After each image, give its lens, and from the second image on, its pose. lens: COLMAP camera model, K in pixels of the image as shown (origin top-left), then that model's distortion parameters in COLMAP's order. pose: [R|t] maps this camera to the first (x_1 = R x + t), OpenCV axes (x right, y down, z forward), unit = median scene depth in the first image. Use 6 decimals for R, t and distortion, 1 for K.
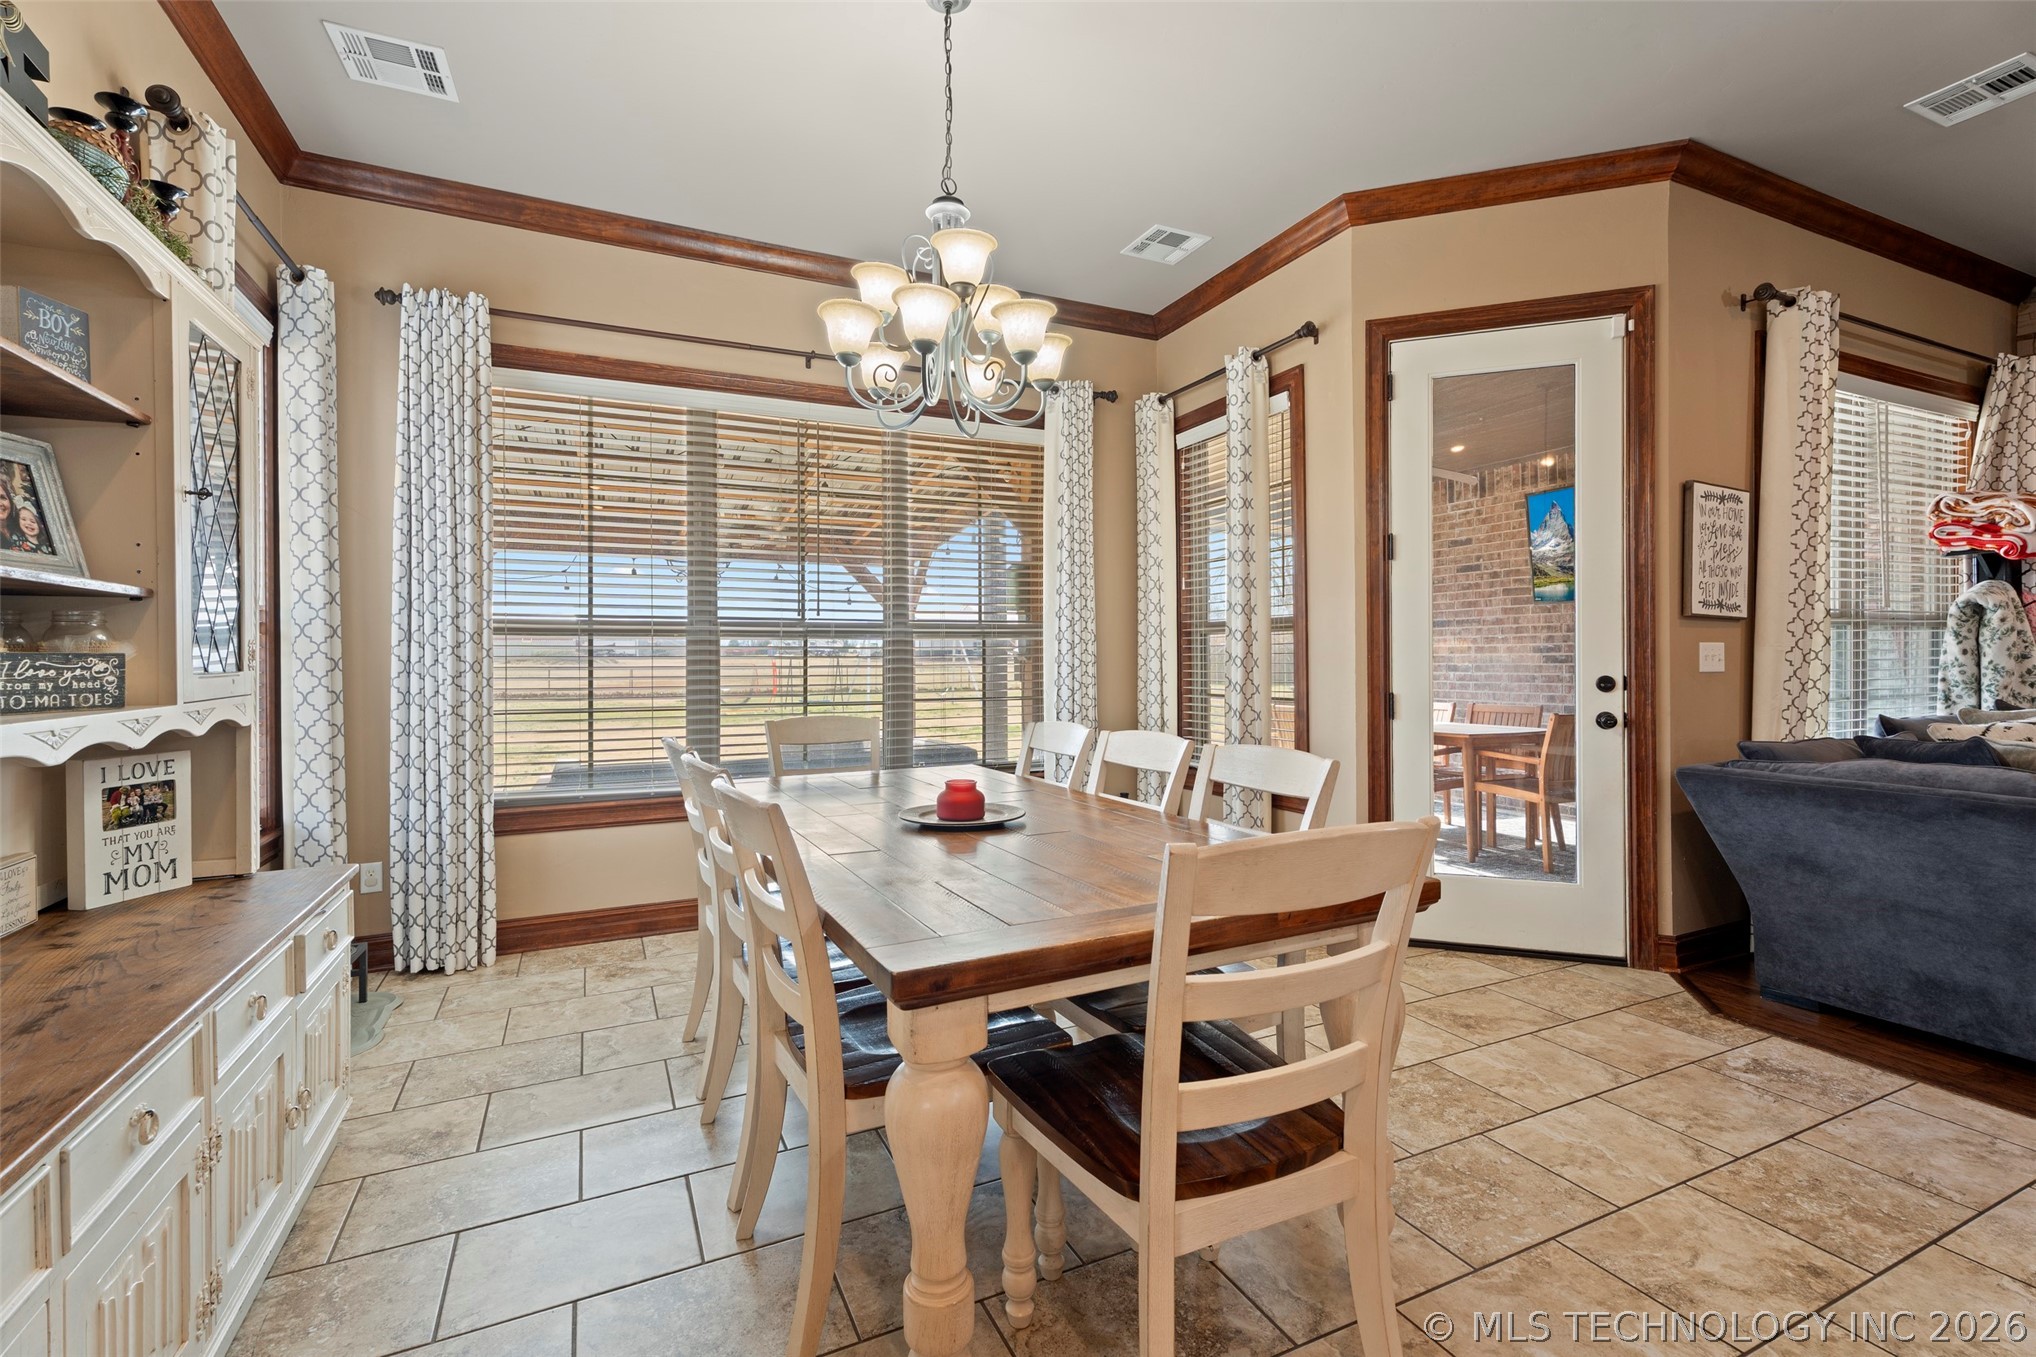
lens RADIAL K [[906.1, 0, 1025.8], [0, 906.1, 663.8], [0, 0, 1]] dist [0.001411, 0.000808]
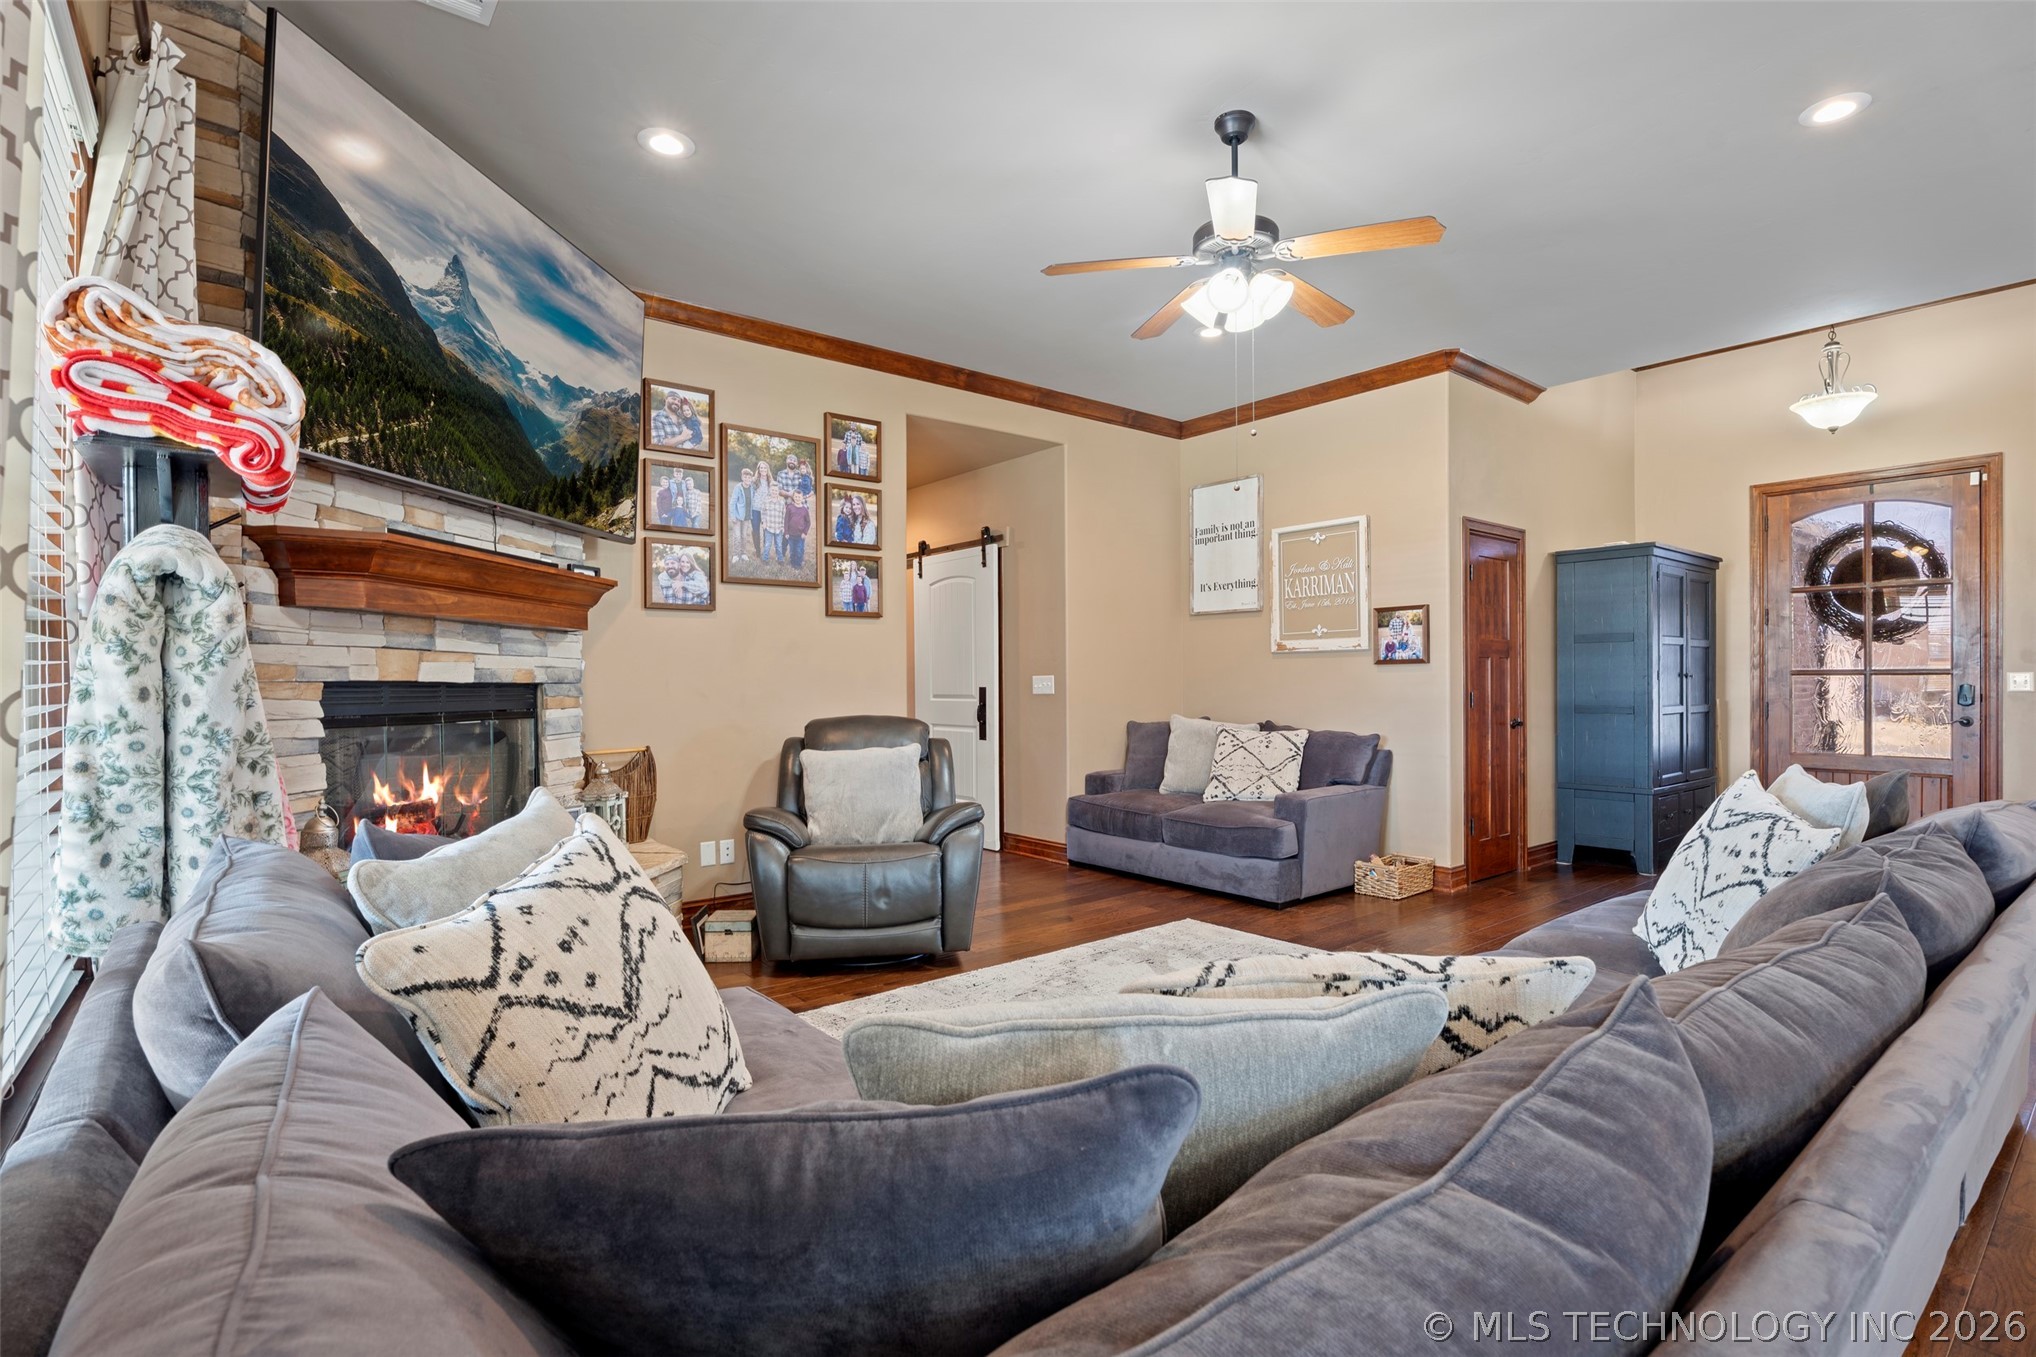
lens RADIAL K [[960.7, 0, 1031.5], [0, 960.7, 686.7], [0, 0, 1]] dist [-0.010492, 0.000501]
pose [[-0.236269, 0.002642, 0.971684, 0.547732], [0.011612, 0.999933, 0.000105, -0.012014], [-0.971618, 0.011308, -0.236283, 0.732186]]
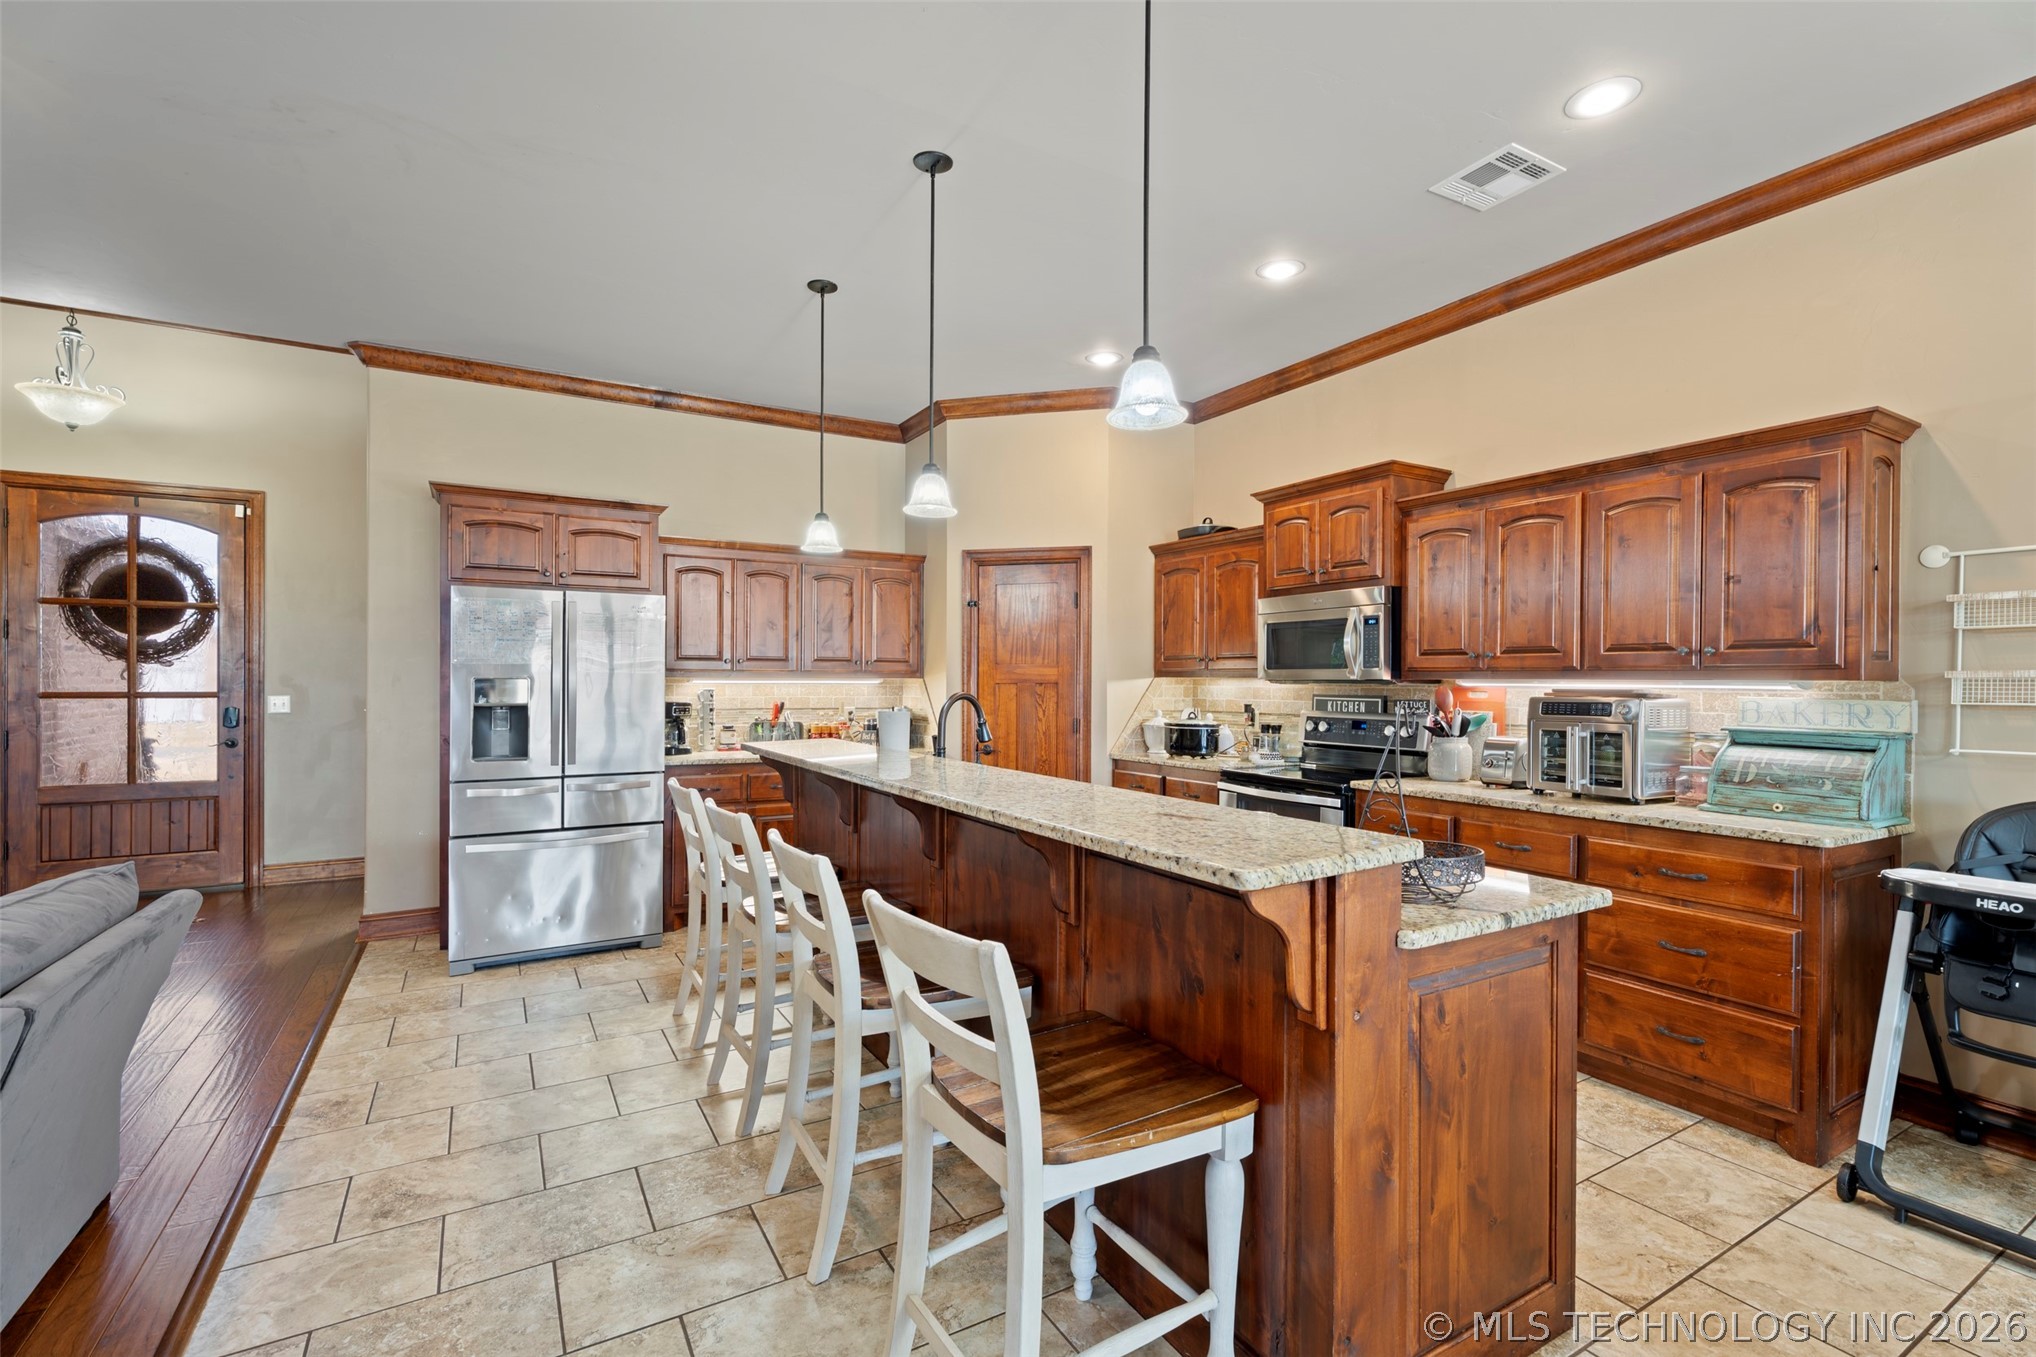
lens RADIAL K [[906.1, 0, 1014.6], [0, 906.1, 678.1], [0, 0, 1]] dist [0.001411, 0.000808]
pose [[-0.996716, 0.002762, -0.080931, 0.498470], [0.002309, 0.999981, 0.005690, -0.049540], [0.080945, 0.005484, -0.996703, 0.543710]]
